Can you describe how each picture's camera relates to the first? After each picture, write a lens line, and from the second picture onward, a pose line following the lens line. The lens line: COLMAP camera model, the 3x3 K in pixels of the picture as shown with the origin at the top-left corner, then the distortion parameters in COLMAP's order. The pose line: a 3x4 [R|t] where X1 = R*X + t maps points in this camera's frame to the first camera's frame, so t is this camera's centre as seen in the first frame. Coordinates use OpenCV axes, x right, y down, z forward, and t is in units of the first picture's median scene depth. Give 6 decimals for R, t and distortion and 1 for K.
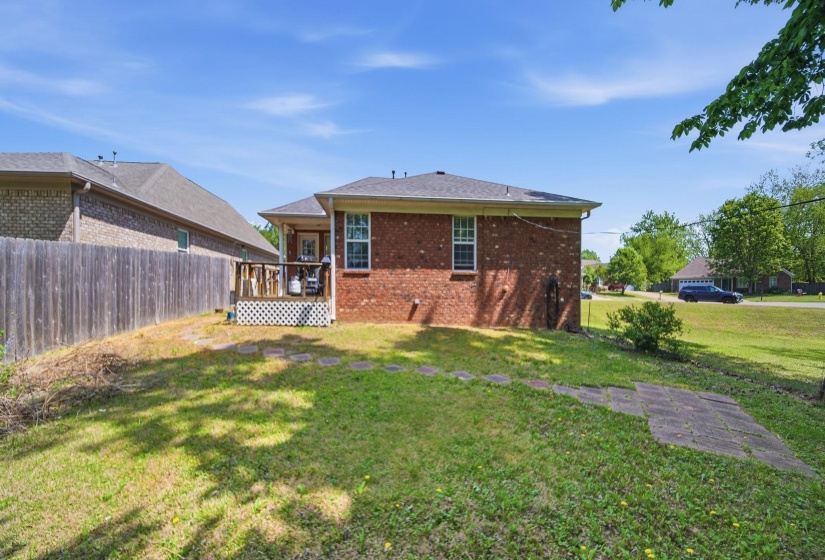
lens RADIAL K [[299.8, 0, 408.0], [0, 299.8, 299.4], [0, 0, 1]] dist [-0.001133, -0.001107]
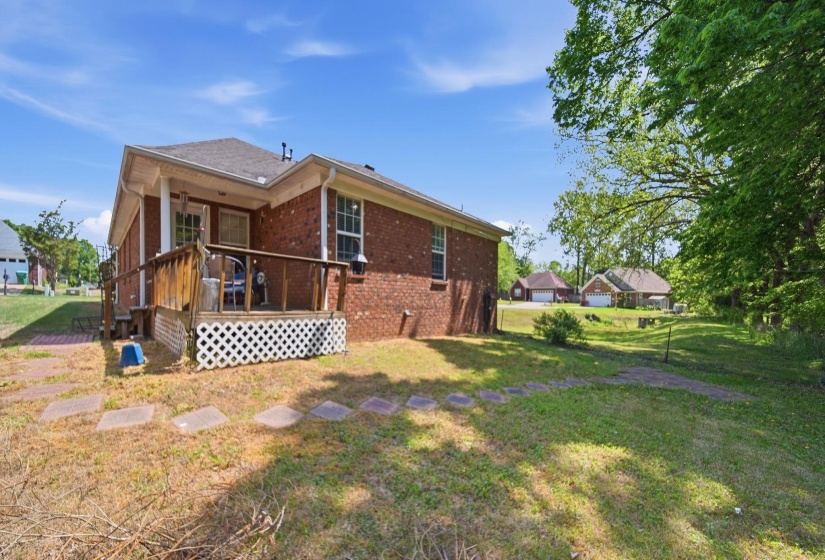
lens RADIAL K [[299.8, 0, 409.5], [0, 299.8, 301.8], [0, 0, 1]] dist [-0.001133, -0.001107]
pose [[0.743629, -0.001252, 0.668592, -0.558261], [0.000553, 0.999999, 0.001257, -0.026230], [-0.668593, -0.000565, 0.743629, 0.339079]]
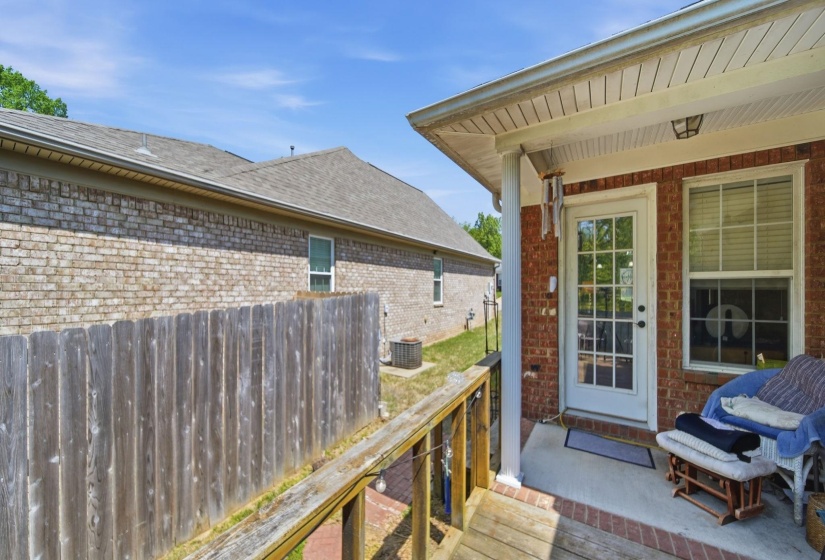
lens RADIAL K [[299.8, 0, 412.2], [0, 299.8, 288.7], [0, 0, 1]] dist [-0.001133, -0.001107]
pose [[0.793765, -0.007213, -0.608182, -0.421087], [-0.002453, 0.999884, -0.015060, -0.182485], [0.608220, 0.013446, 0.793655, 0.950664]]
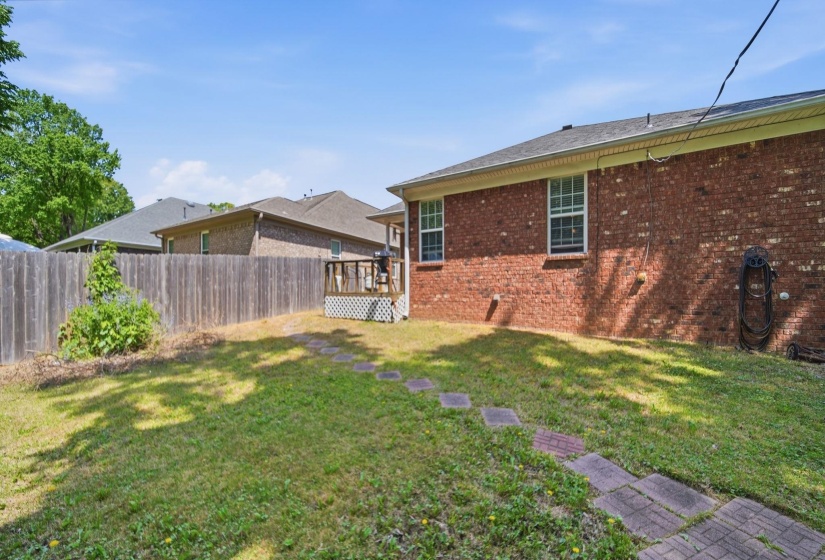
lens RADIAL K [[299.8, 0, 406.6], [0, 299.8, 294.8], [0, 0, 1]] dist [-0.001133, -0.001107]
pose [[0.816292, -0.001599, -0.577637, 0.295101], [-0.004774, 0.999943, -0.009516, 0.009171], [0.577620, 0.010526, 0.816238, 0.215798]]
